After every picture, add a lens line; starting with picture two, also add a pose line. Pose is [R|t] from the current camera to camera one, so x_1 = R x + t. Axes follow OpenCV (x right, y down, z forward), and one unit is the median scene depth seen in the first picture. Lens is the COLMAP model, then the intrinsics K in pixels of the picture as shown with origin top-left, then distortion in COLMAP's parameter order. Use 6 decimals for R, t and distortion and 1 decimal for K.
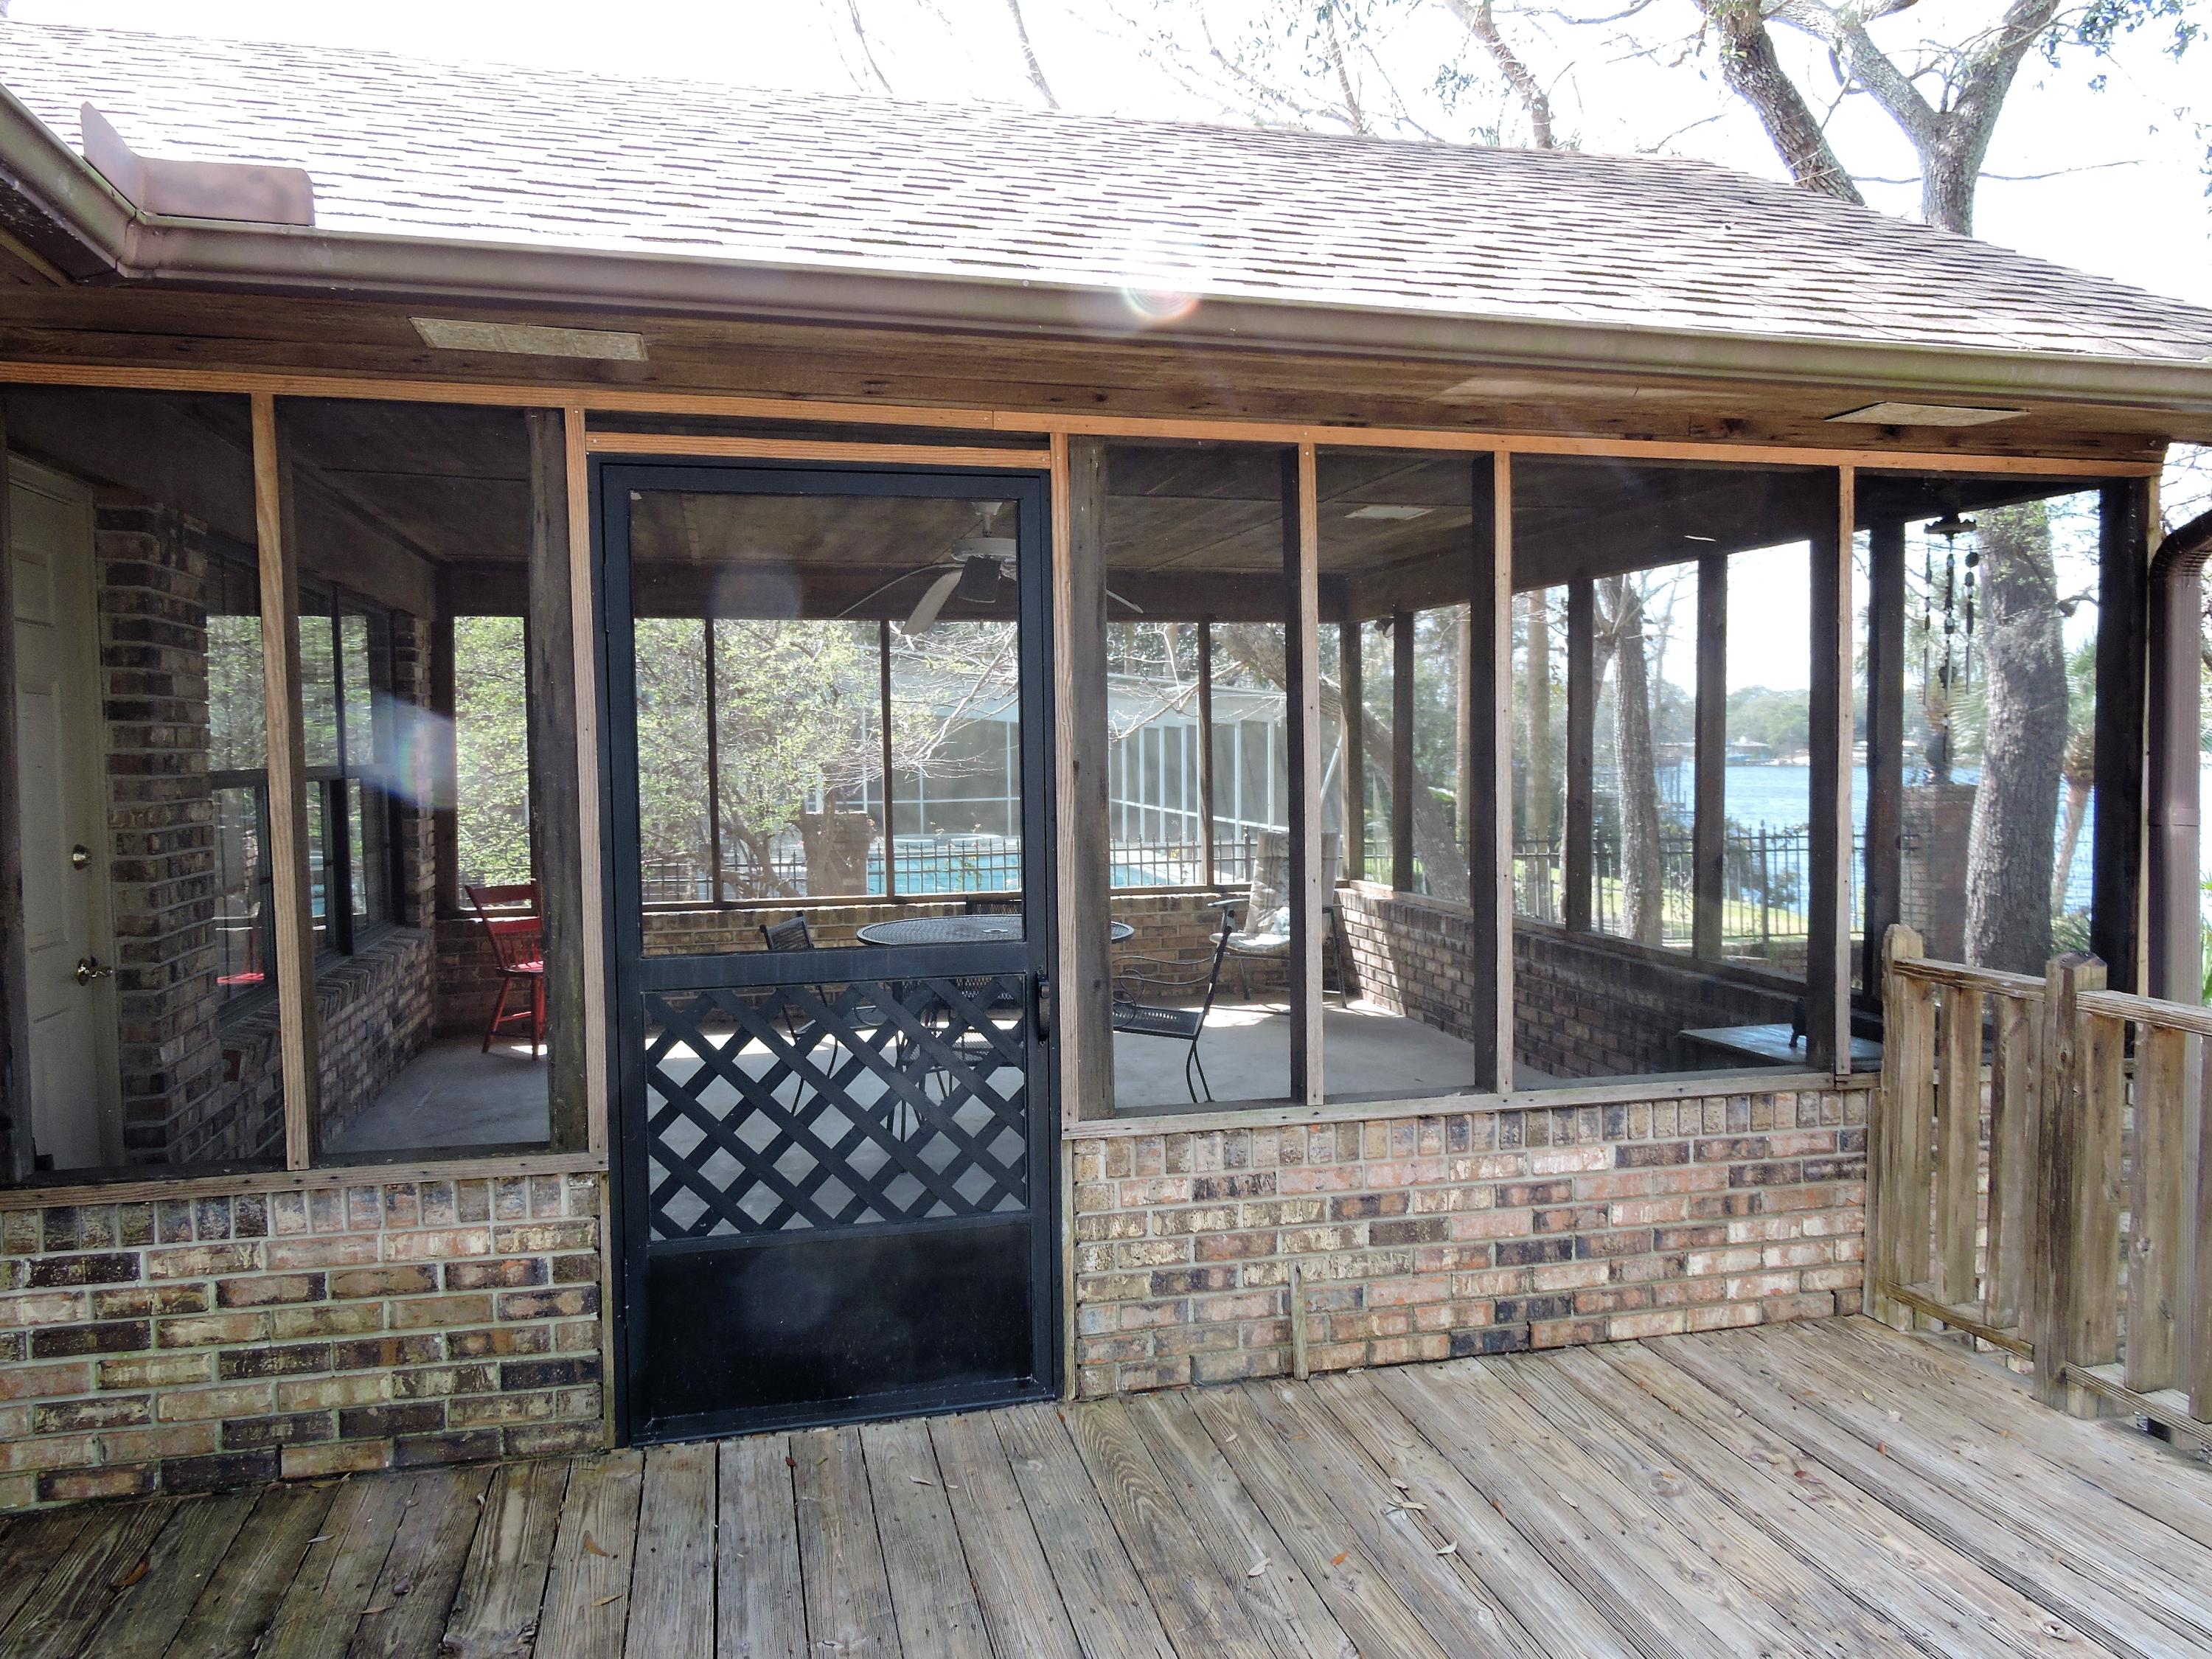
lens RADIAL K [[1589.6, 0, 1108.3], [0, 1589.6, 826.3], [0, 0, 1]] dist [0.001869, -0.007415]
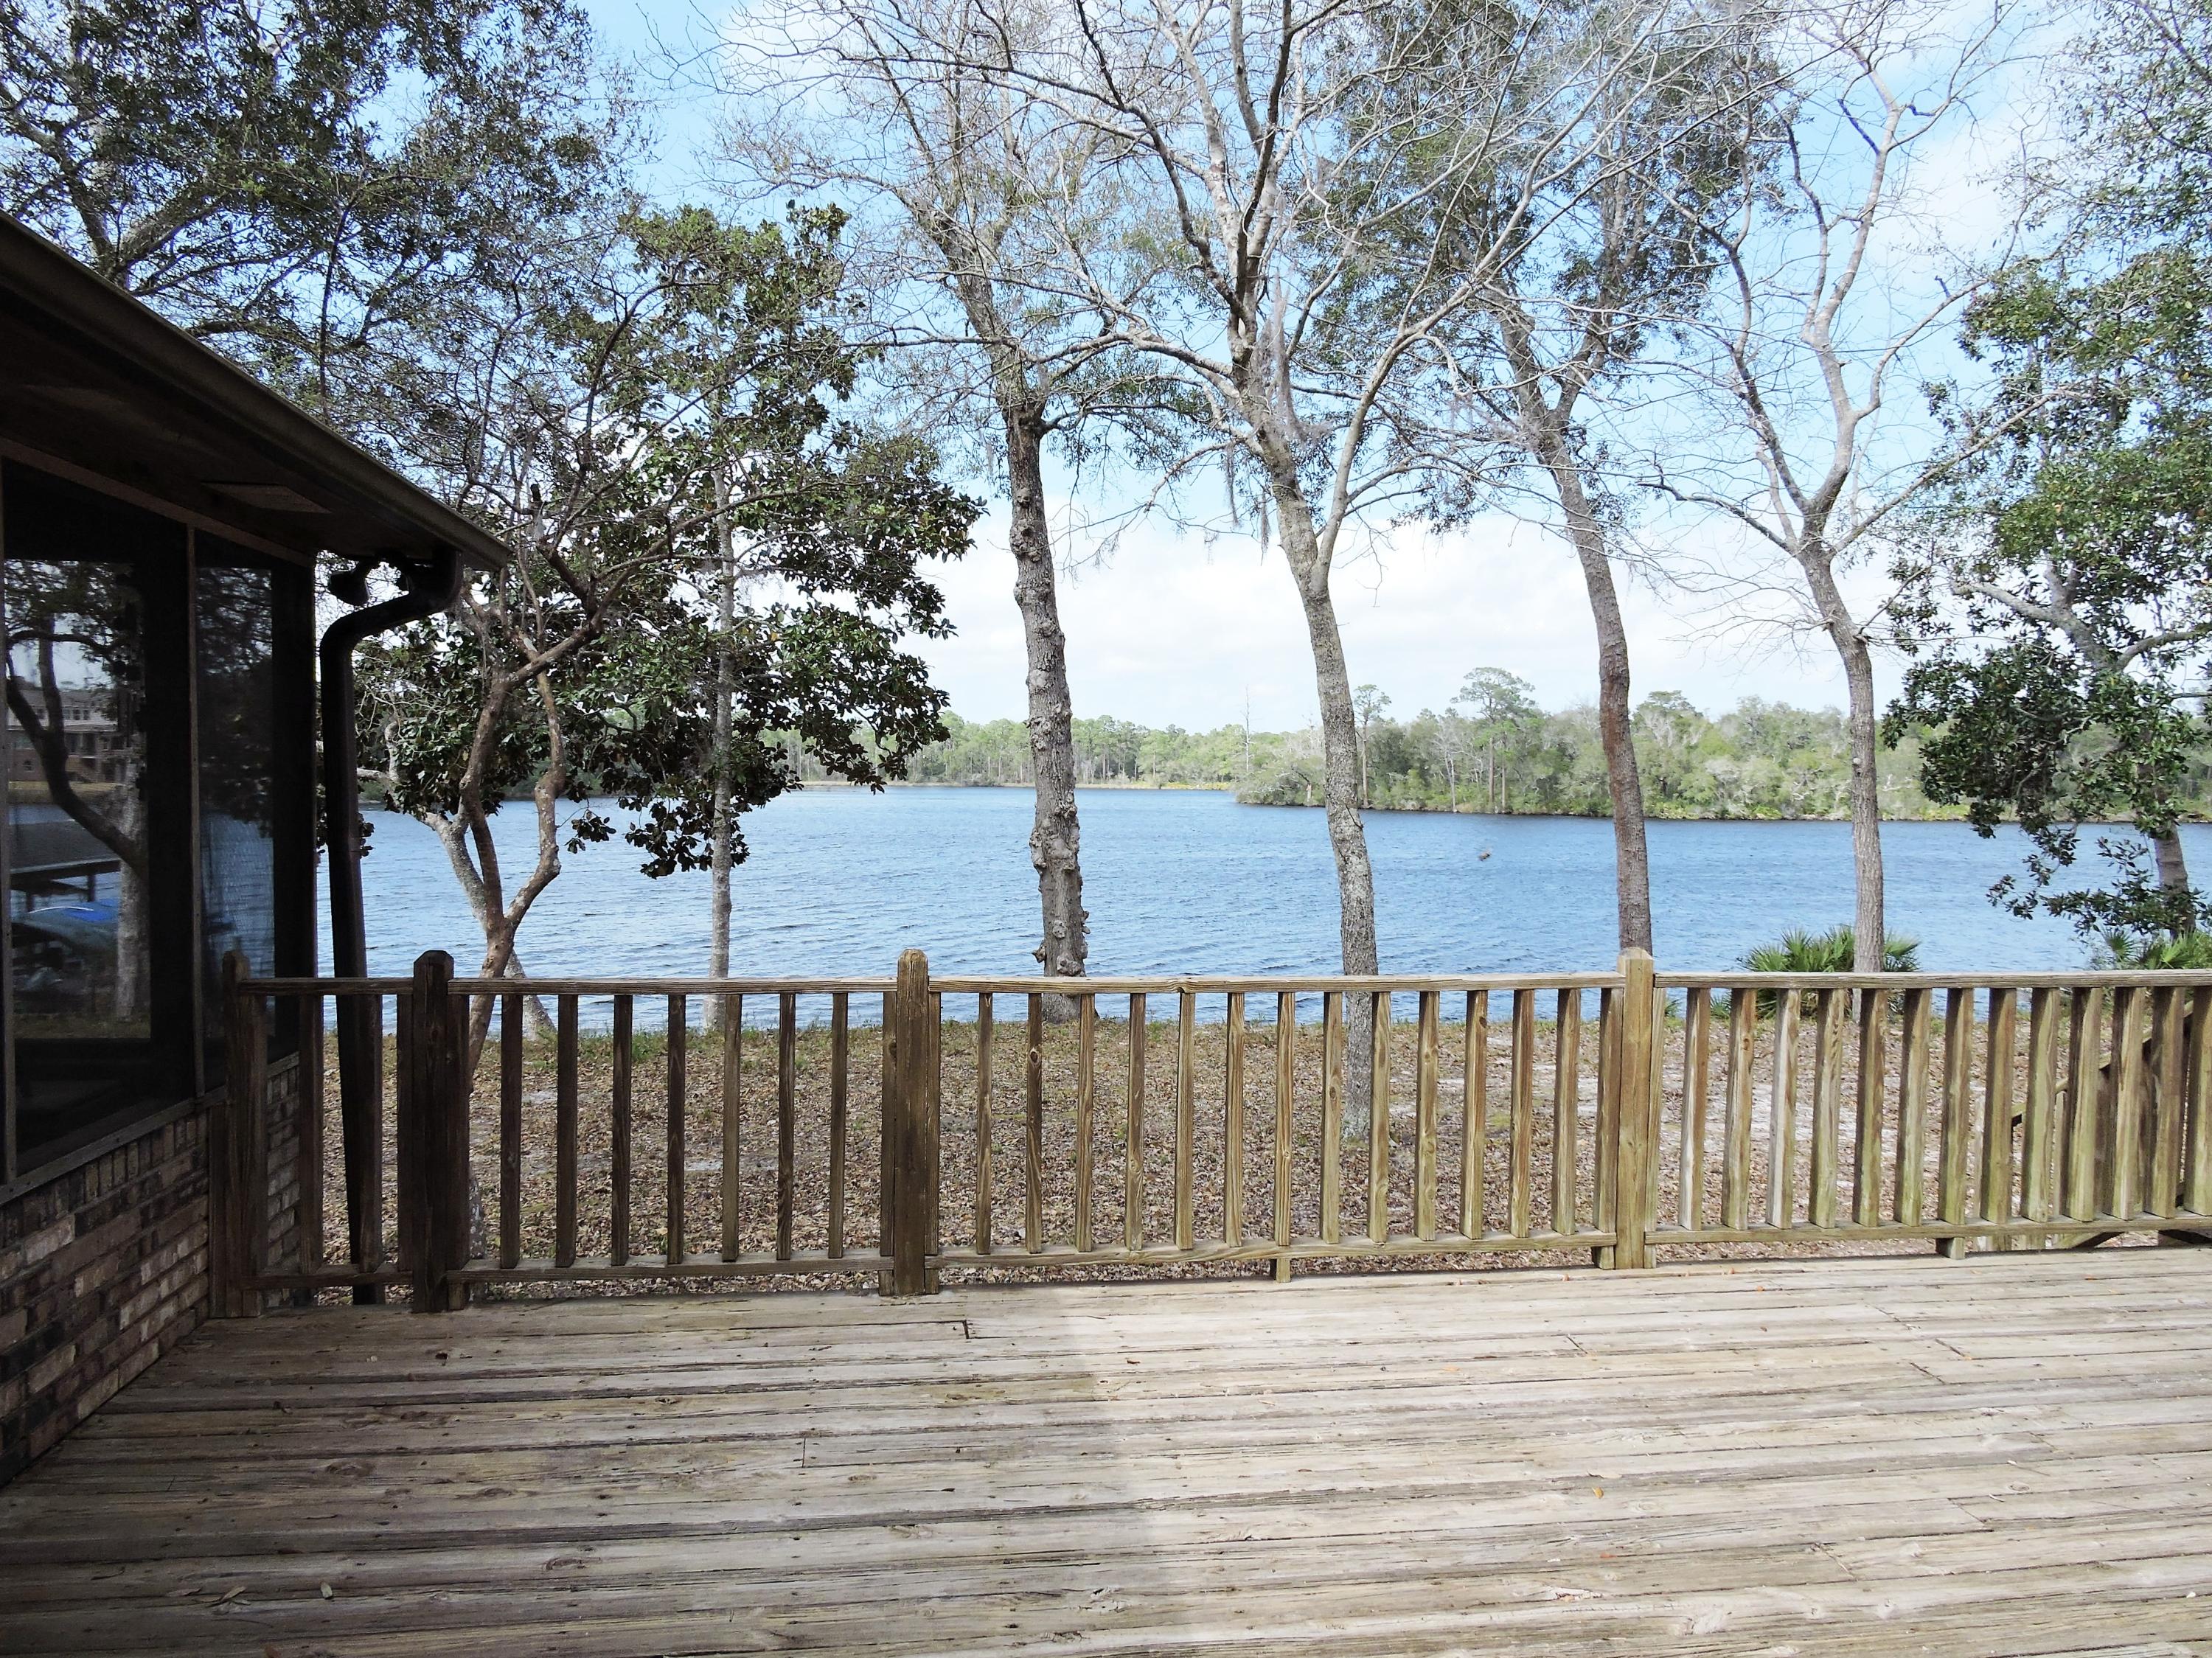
lens RADIAL K [[1589.4, 0, 1089.9], [0, 1589.4, 842.1], [0, 0, 1]] dist [0.001869, -0.007415]
pose [[0.109379, -0.035680, 0.993360, -0.655096], [0.039801, 0.998711, 0.031490, -0.033520], [-0.993203, 0.036093, 0.110658, 0.346445]]
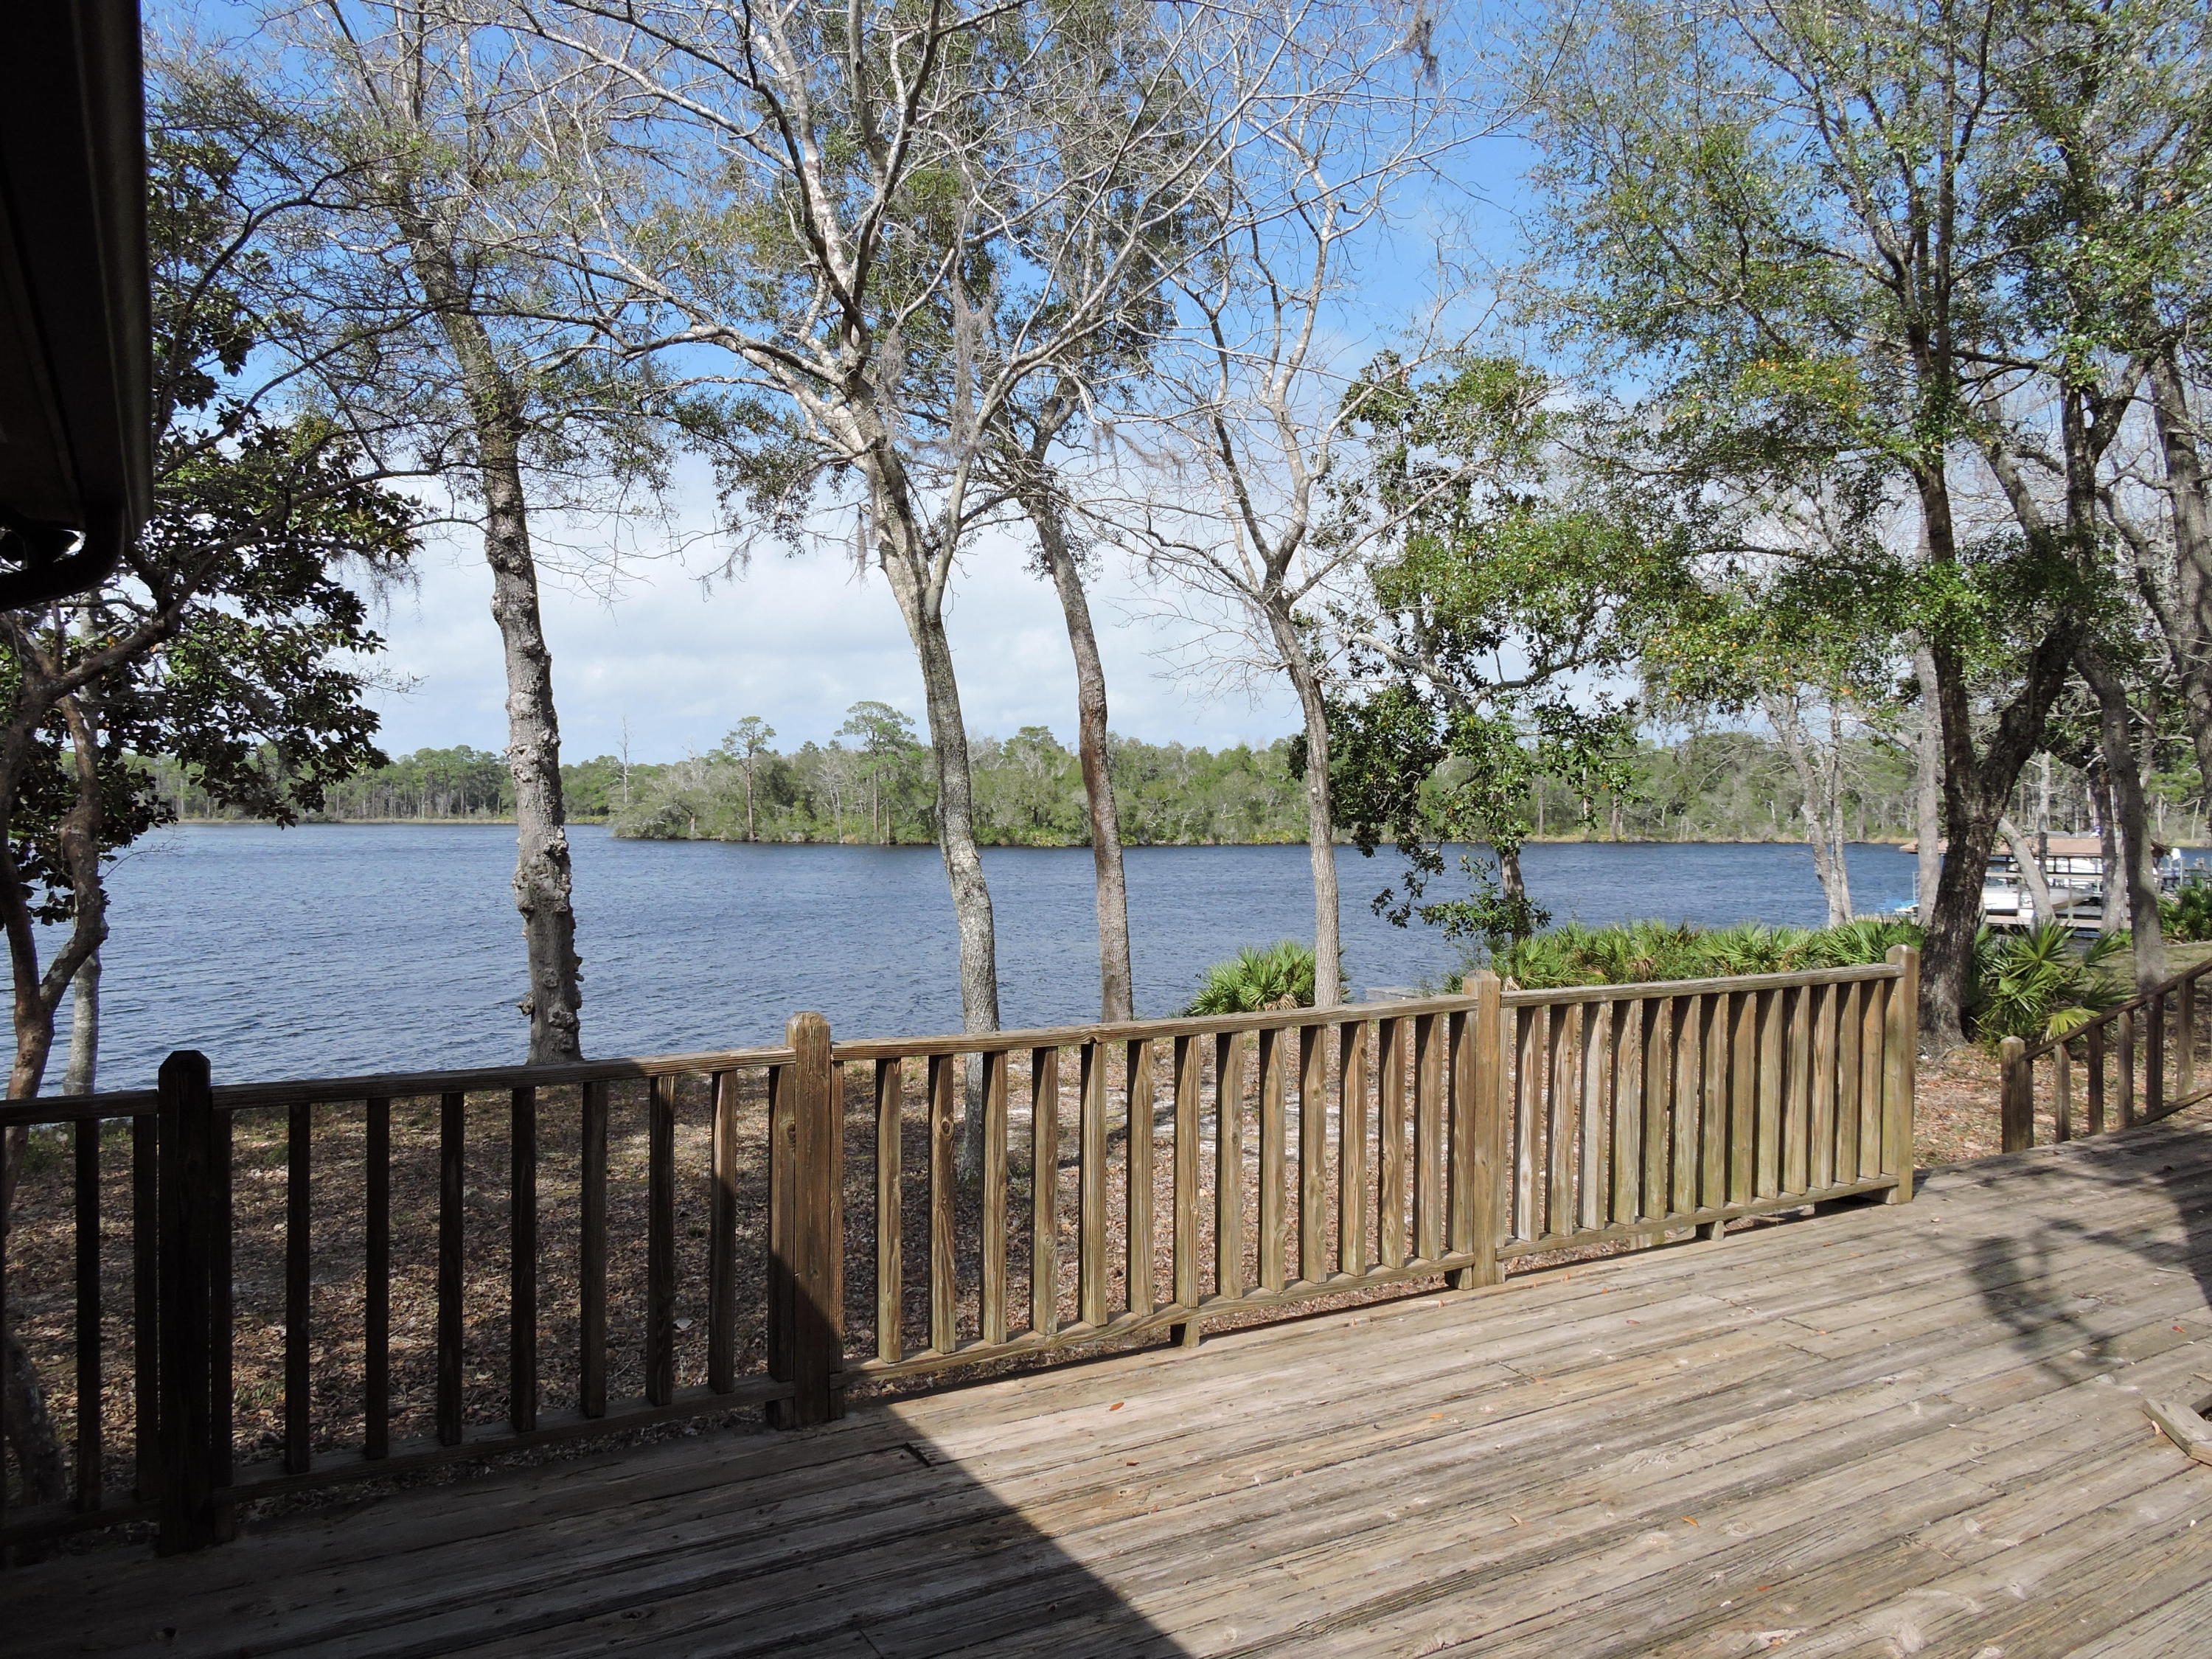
lens RADIAL K [[1589.6, 0, 1101.4], [0, 1589.6, 831.7], [0, 0, 1]] dist [0.001869, -0.007415]
pose [[-0.280318, -0.008137, 0.959873, -0.472311], [0.047542, 0.998619, 0.022350, -0.050483], [-0.958729, 0.051900, -0.279544, 0.788423]]
